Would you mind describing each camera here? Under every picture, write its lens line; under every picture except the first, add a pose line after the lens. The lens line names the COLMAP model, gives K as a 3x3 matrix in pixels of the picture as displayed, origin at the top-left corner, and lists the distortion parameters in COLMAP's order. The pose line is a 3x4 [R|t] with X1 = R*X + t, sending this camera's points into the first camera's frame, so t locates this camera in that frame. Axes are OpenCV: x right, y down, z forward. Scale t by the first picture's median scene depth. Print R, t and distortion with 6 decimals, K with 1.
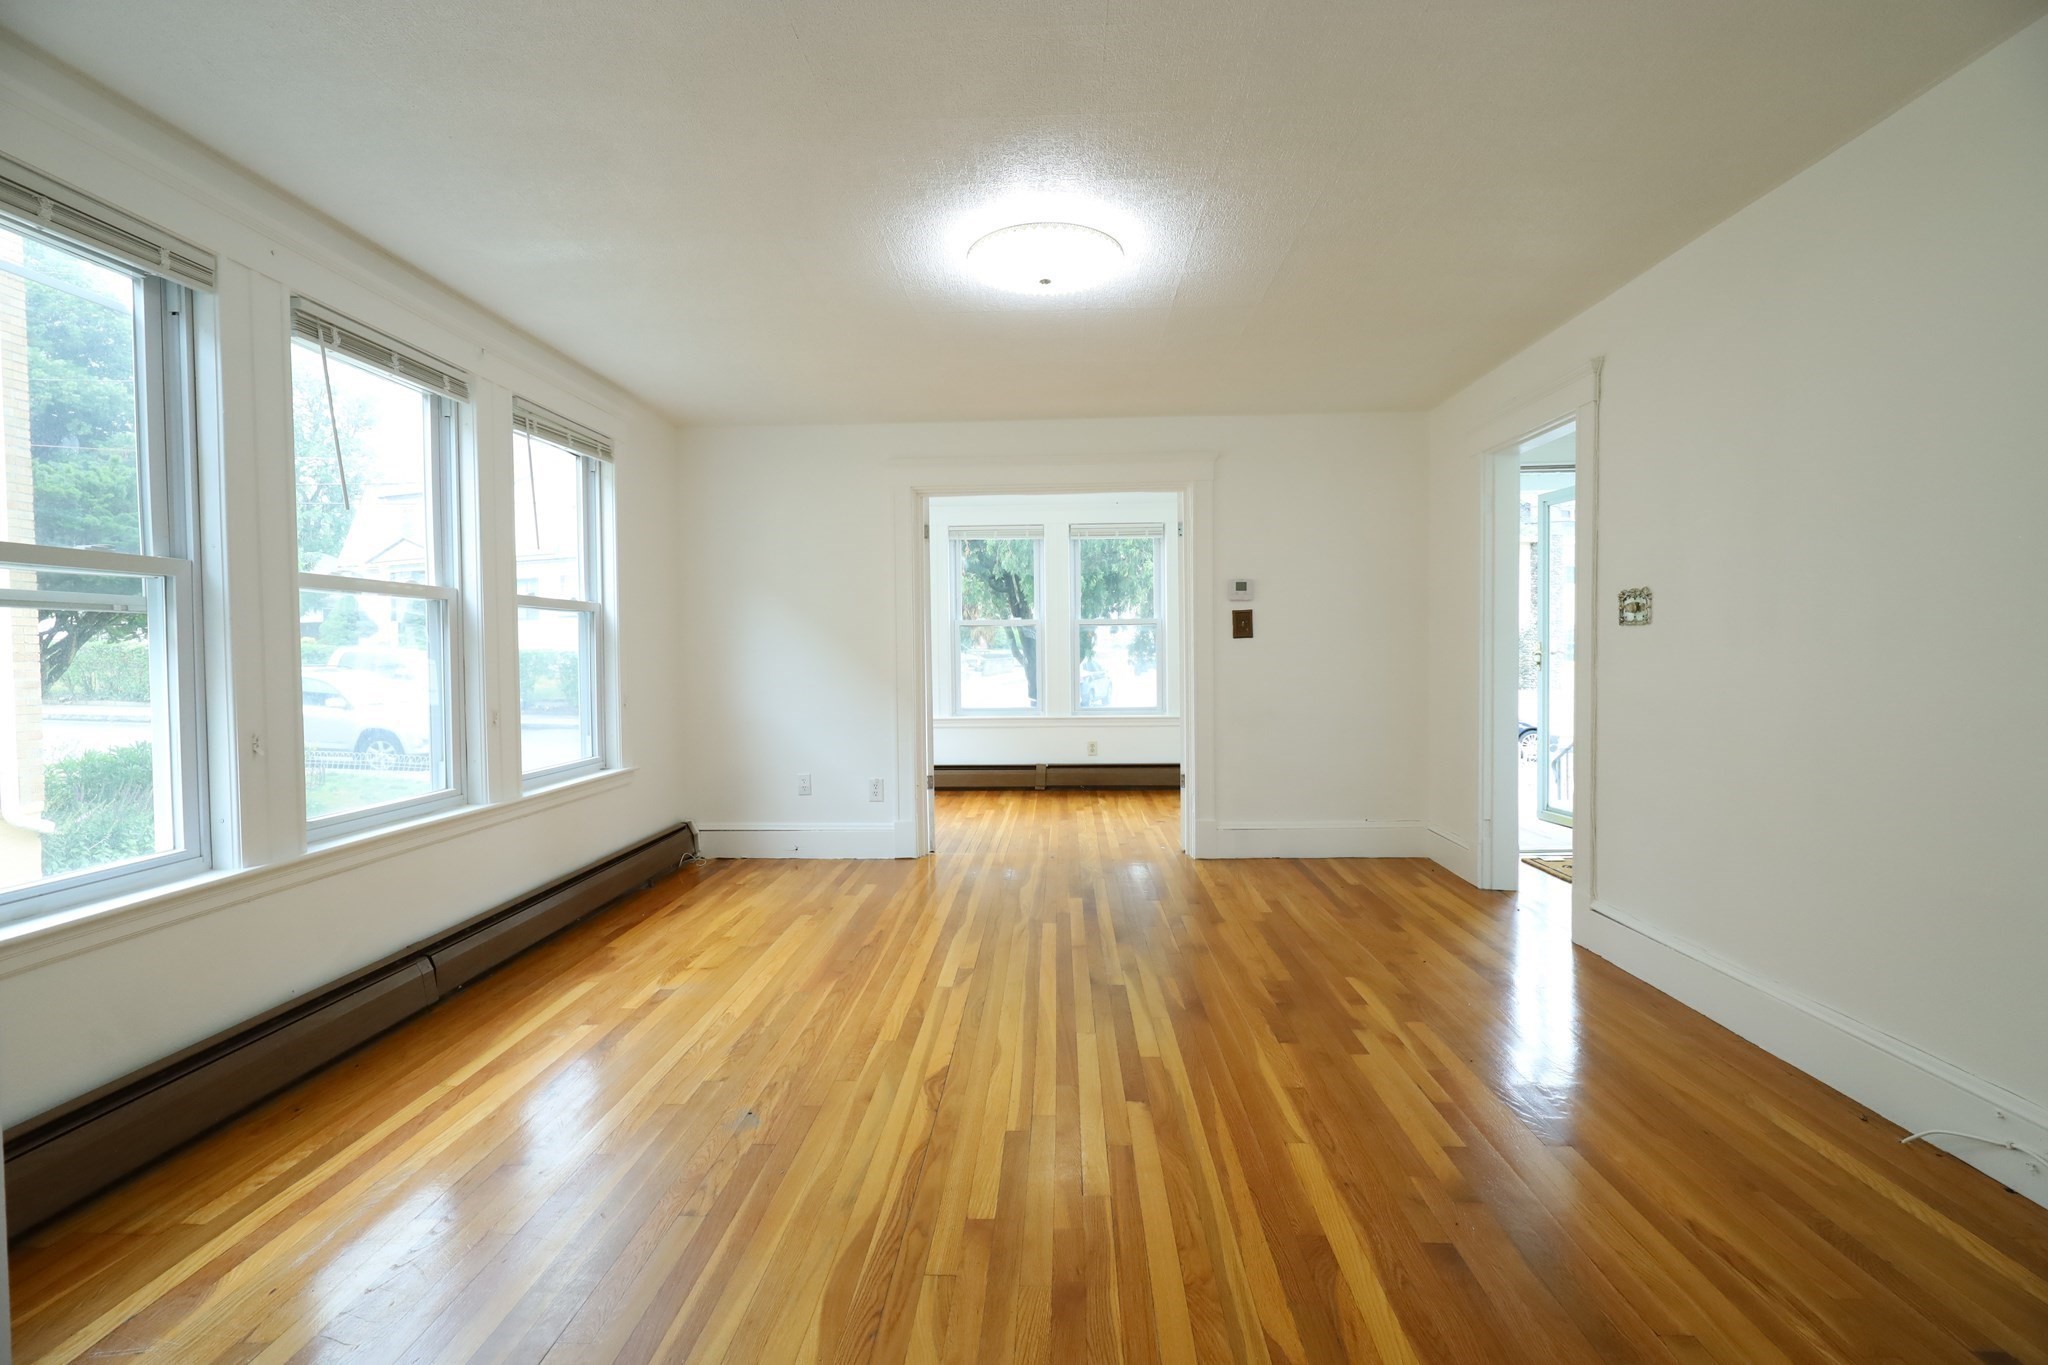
lens RADIAL K [[976.3, 0, 1010.4], [0, 976.3, 680.8], [0, 0, 1]] dist [0.001922, -0.000034]
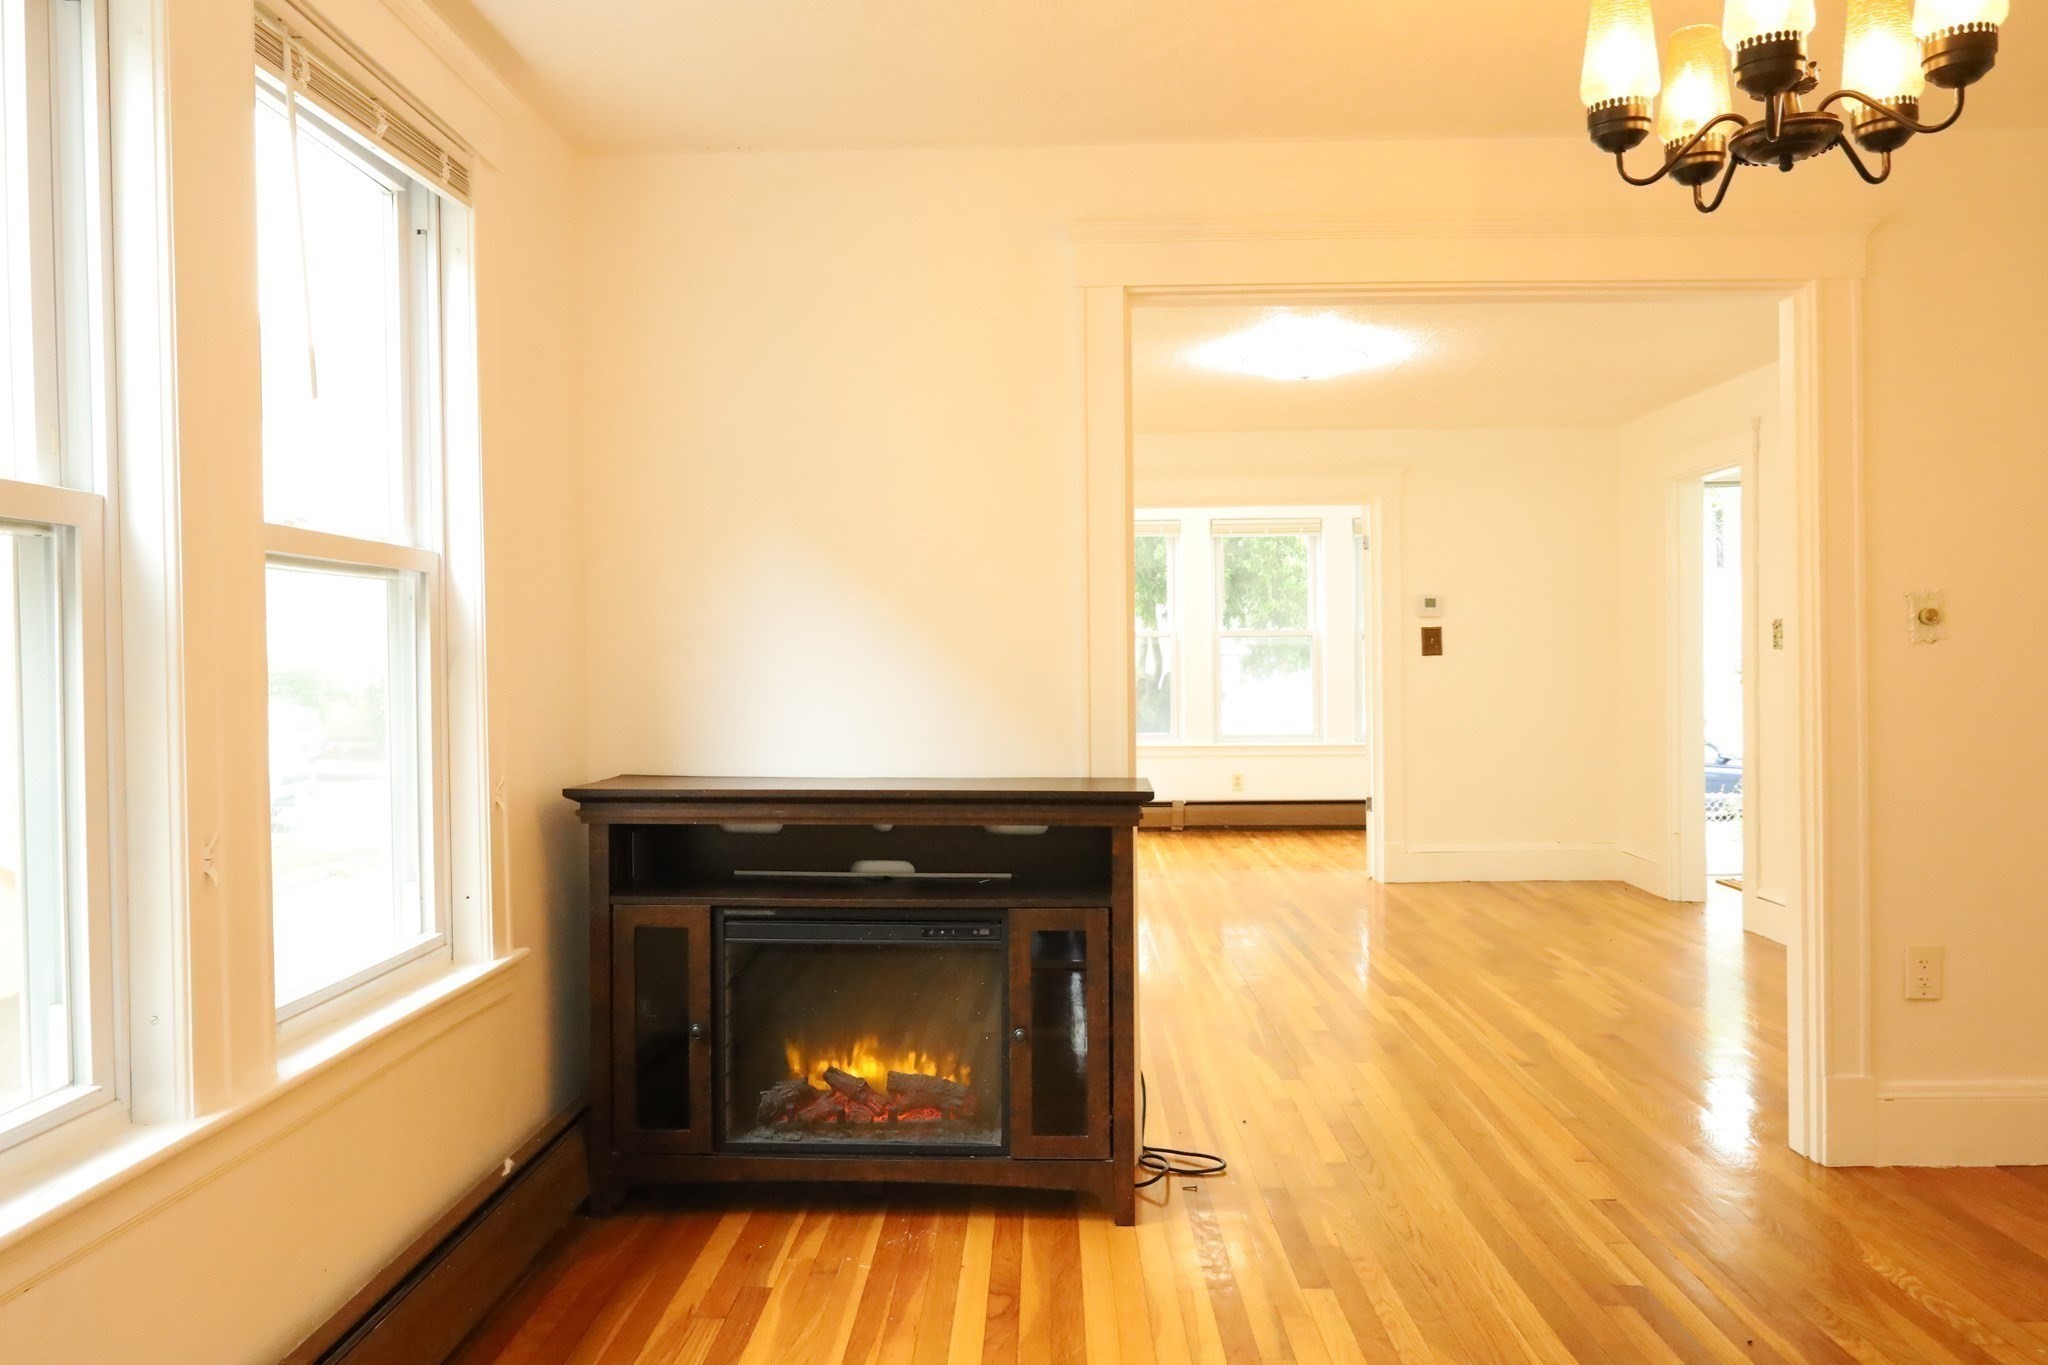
lens RADIAL K [[1545.6, 0, 1030.3], [0, 1545.6, 680.2], [0, 0, 1]] dist [0.015156, -0.006127]
pose [[0.999719, 0.001121, 0.023670, -0.273527], [-0.000630, 0.999785, -0.020745, 0.018001], [-0.023688, 0.020724, 0.999505, -0.733504]]
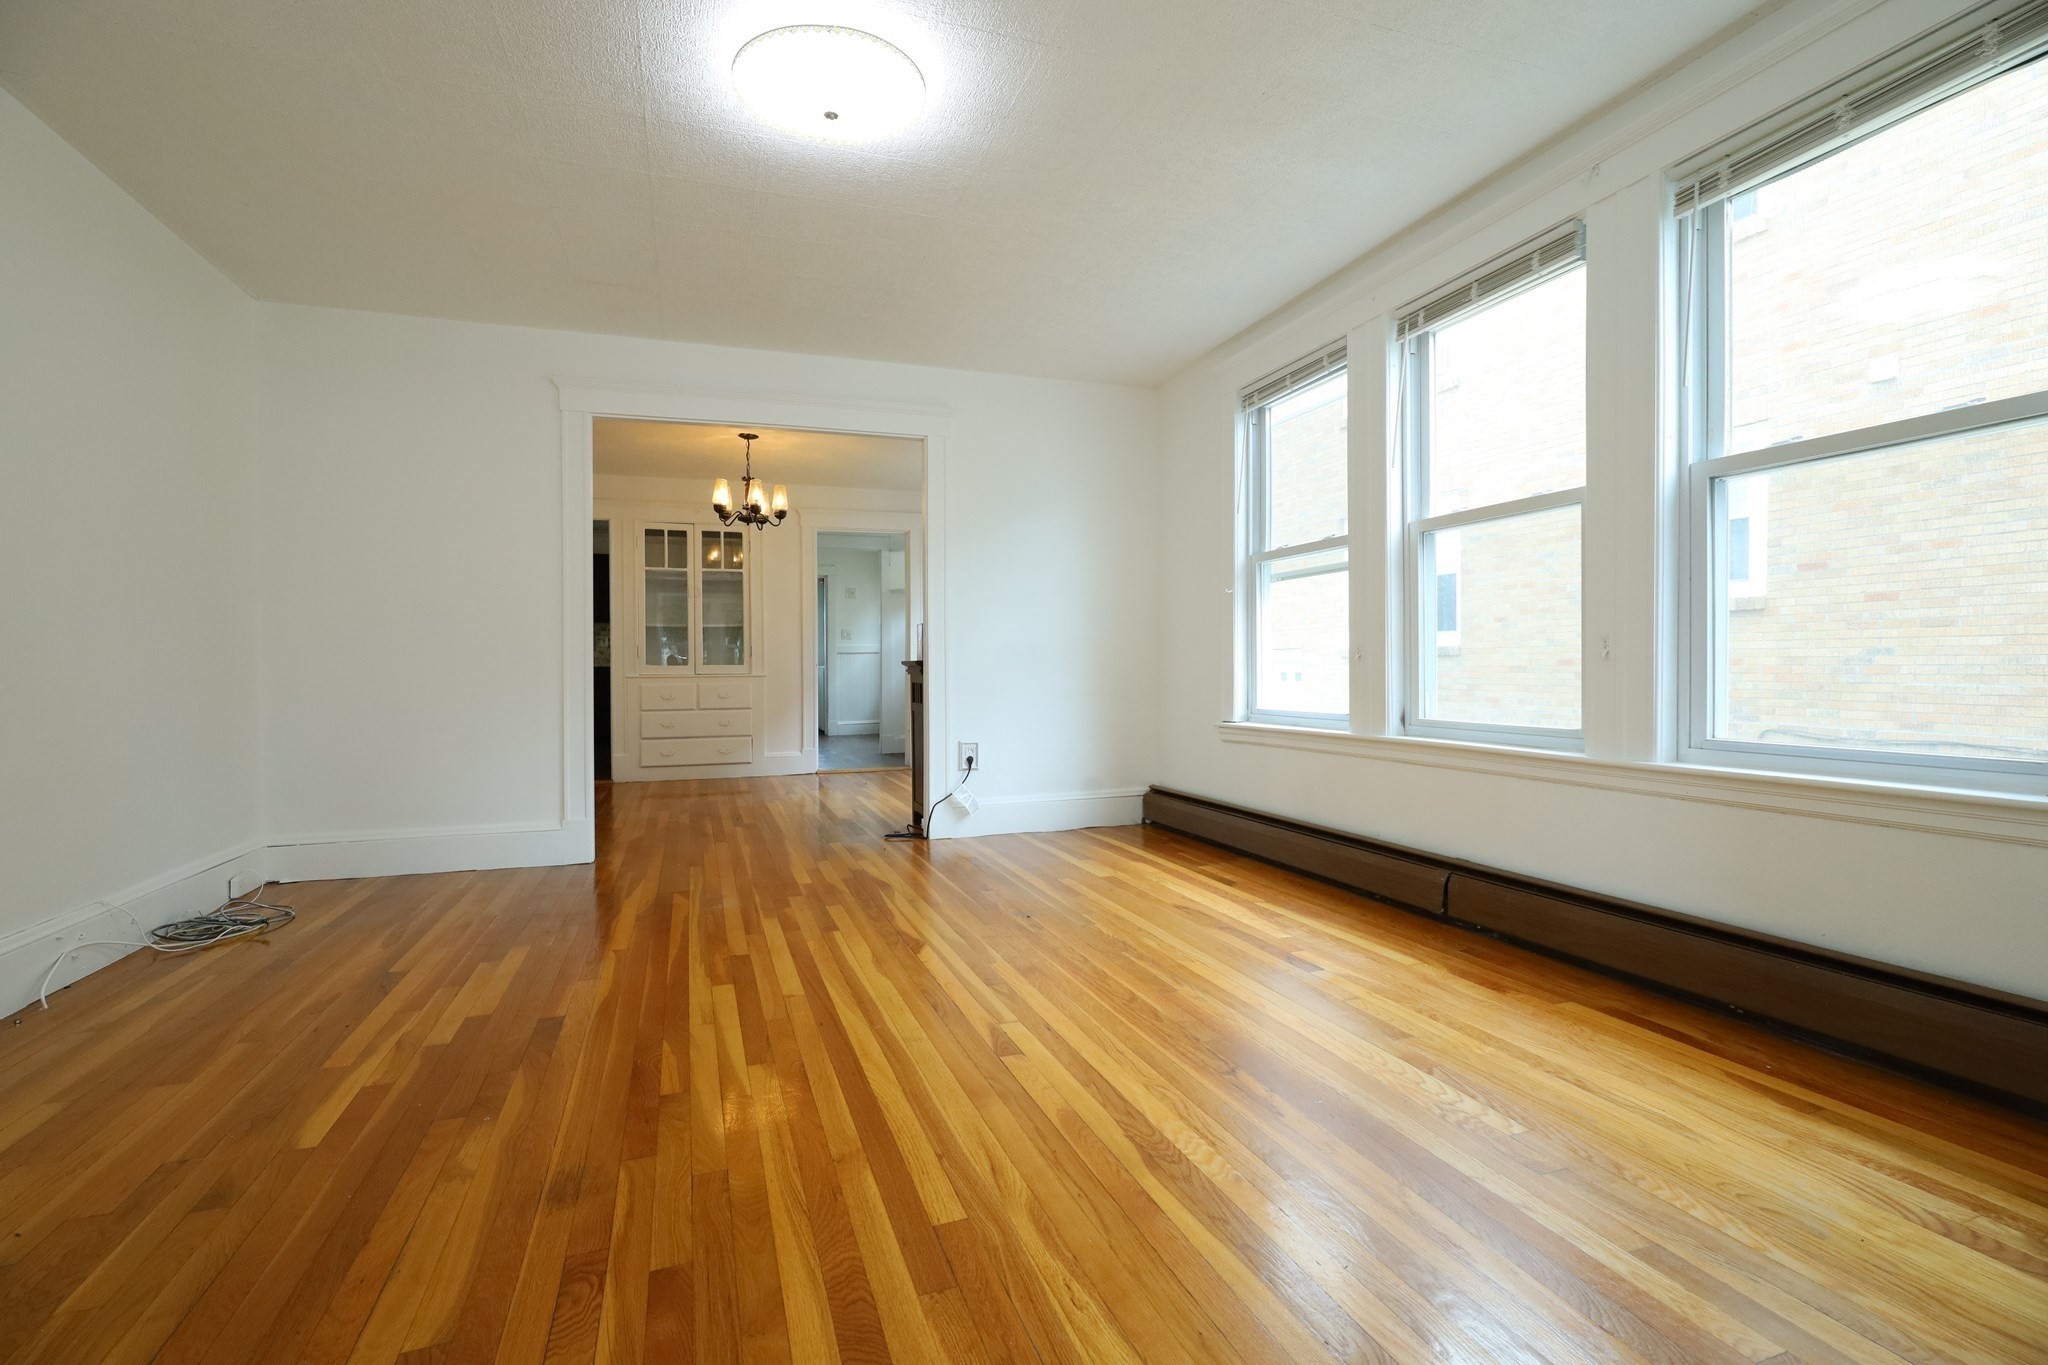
lens RADIAL K [[976.3, 0, 1024.6], [0, 976.3, 679.2], [0, 0, 1]] dist [0.001922, -0.000034]
pose [[-0.927326, 0.019550, -0.373743, 0.148811], [0.003879, 0.999083, 0.042637, 0.025912], [0.374234, 0.038089, -0.926552, 1.341620]]
